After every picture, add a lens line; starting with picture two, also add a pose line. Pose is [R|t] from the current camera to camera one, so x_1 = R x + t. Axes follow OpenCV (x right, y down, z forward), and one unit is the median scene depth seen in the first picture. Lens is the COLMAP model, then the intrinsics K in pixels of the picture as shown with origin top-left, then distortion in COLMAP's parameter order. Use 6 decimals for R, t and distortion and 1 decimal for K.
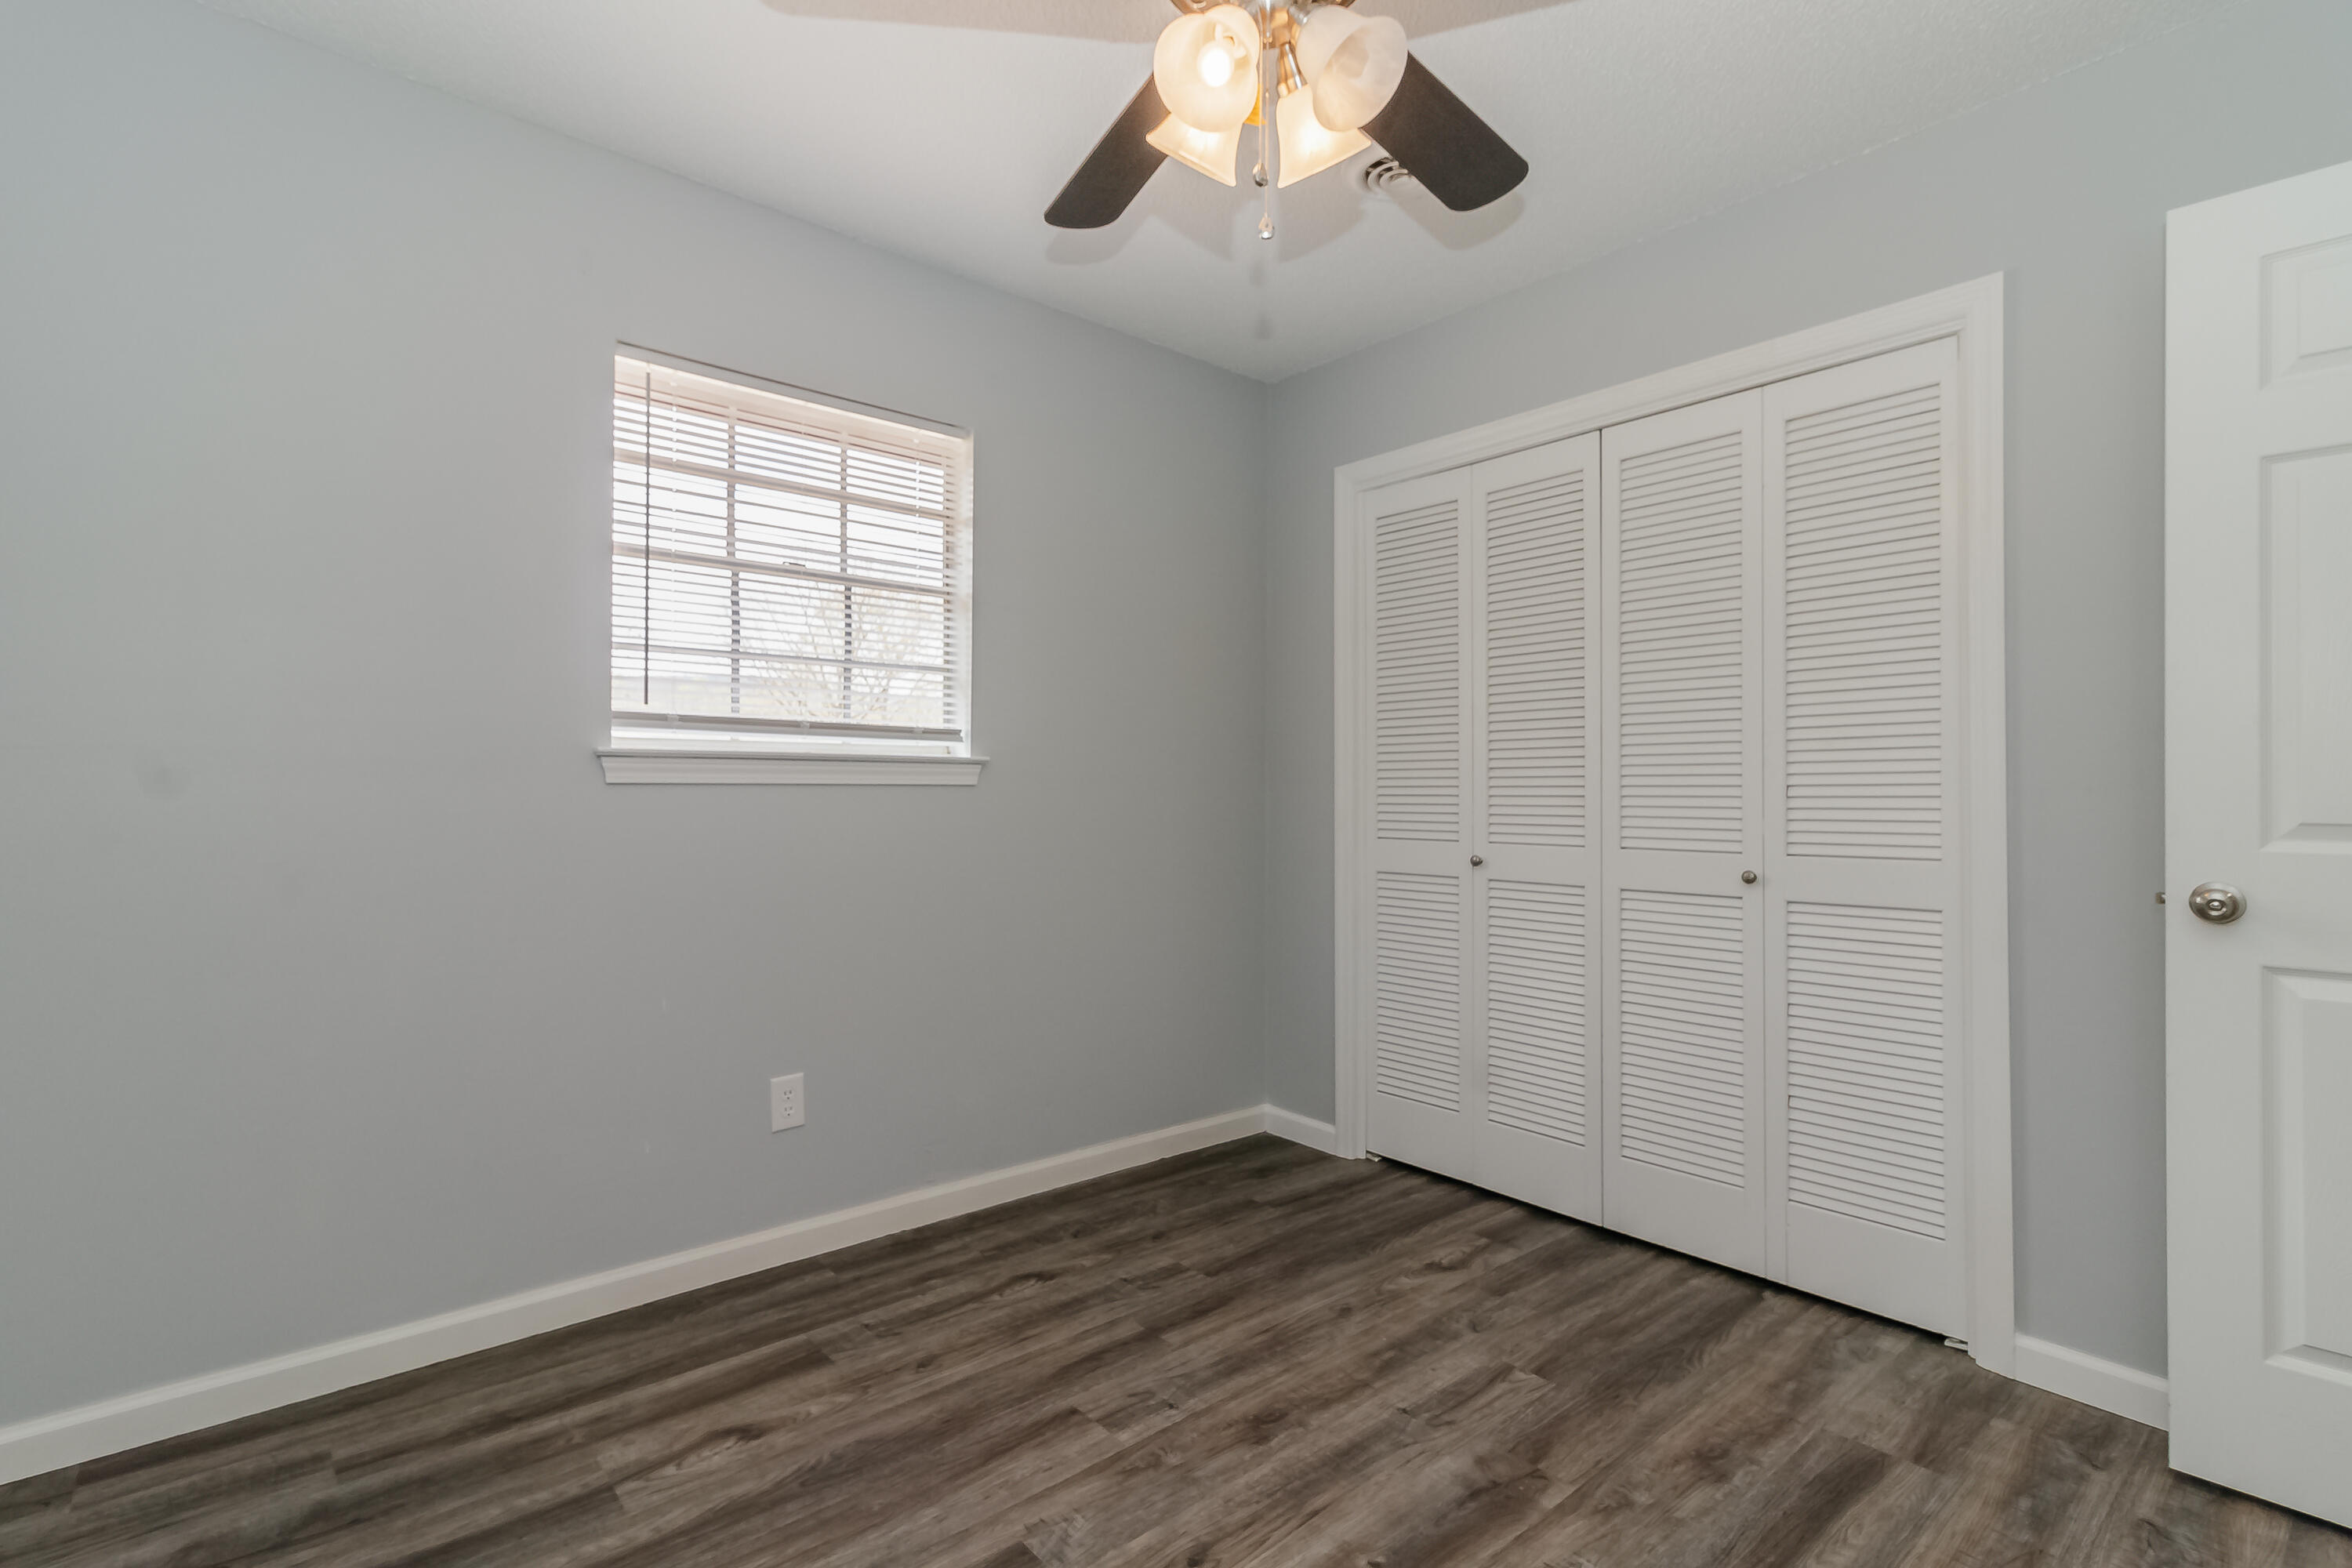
lens RADIAL K [[1089.3, 0, 1166.1], [0, 1089.3, 788.8], [0, 0, 1]] dist [0.007444, -0.000343]
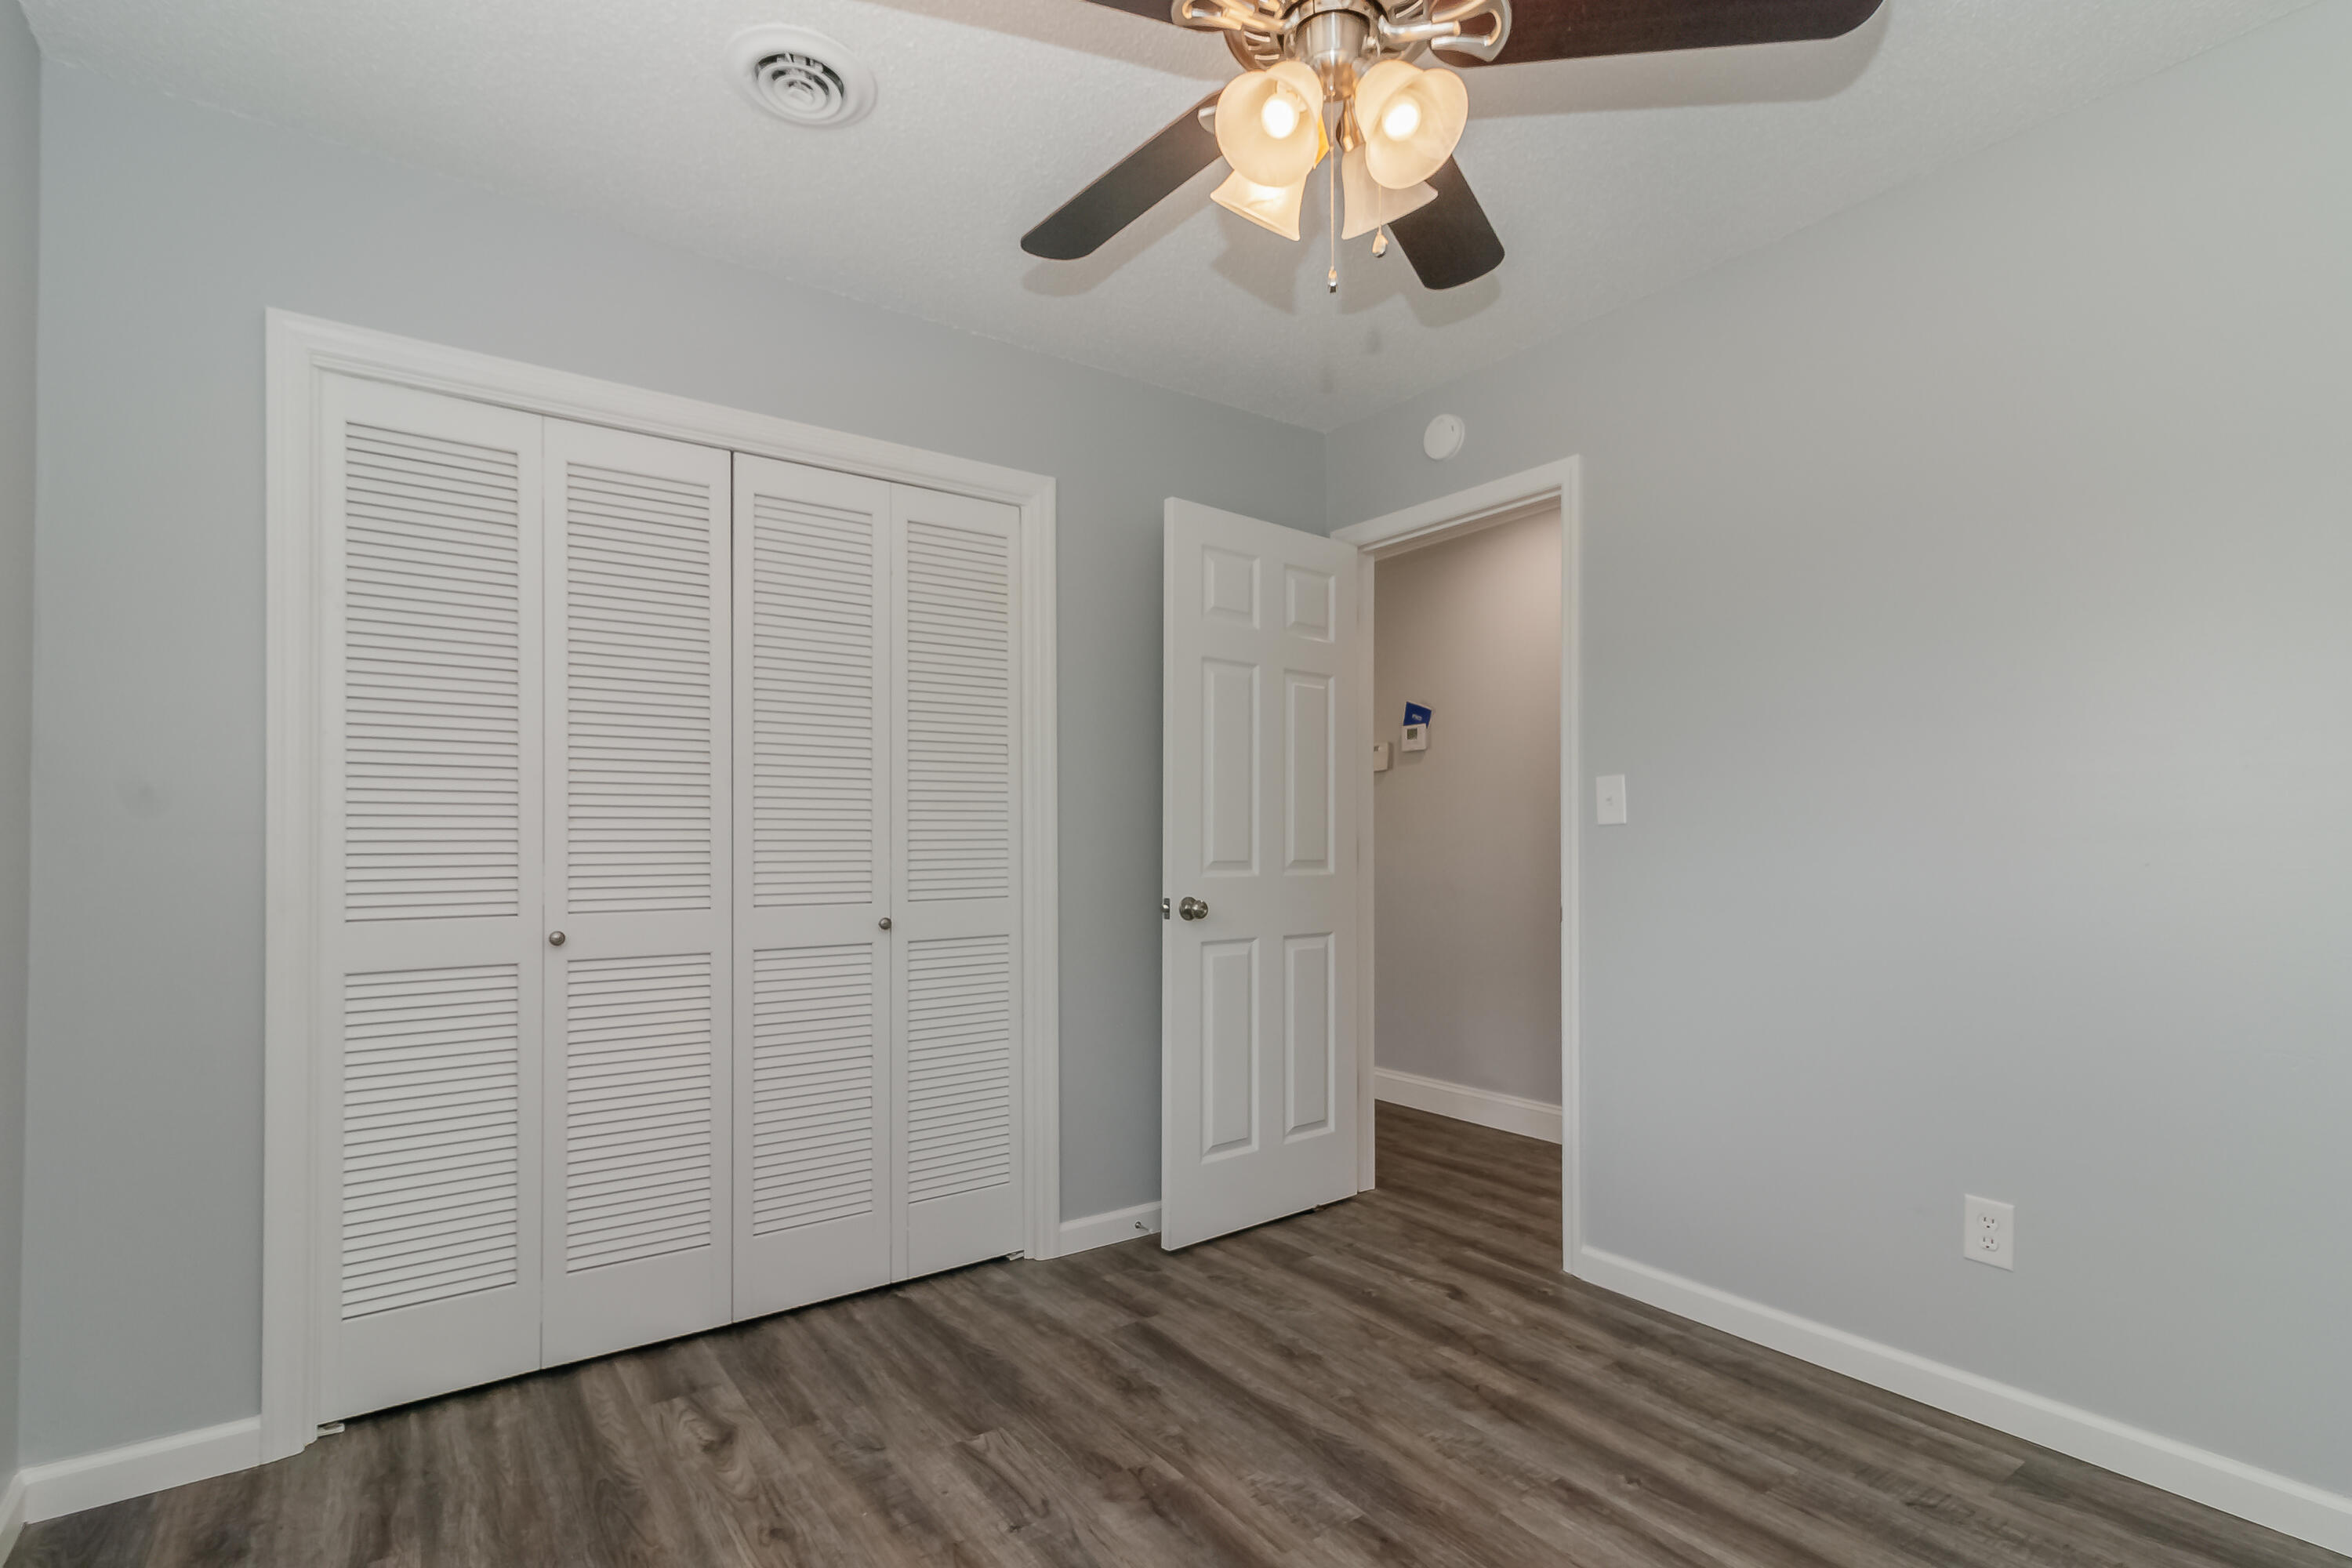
lens RADIAL K [[1089.3, 0, 1164.5], [0, 1089.3, 834.1], [0, 0, 1]] dist [0.007444, -0.000343]
pose [[0.096415, 0.003559, 0.995335, -0.584519], [0.001146, 0.999993, -0.003687, -0.004872], [-0.995341, 0.001496, 0.096410, 0.677285]]
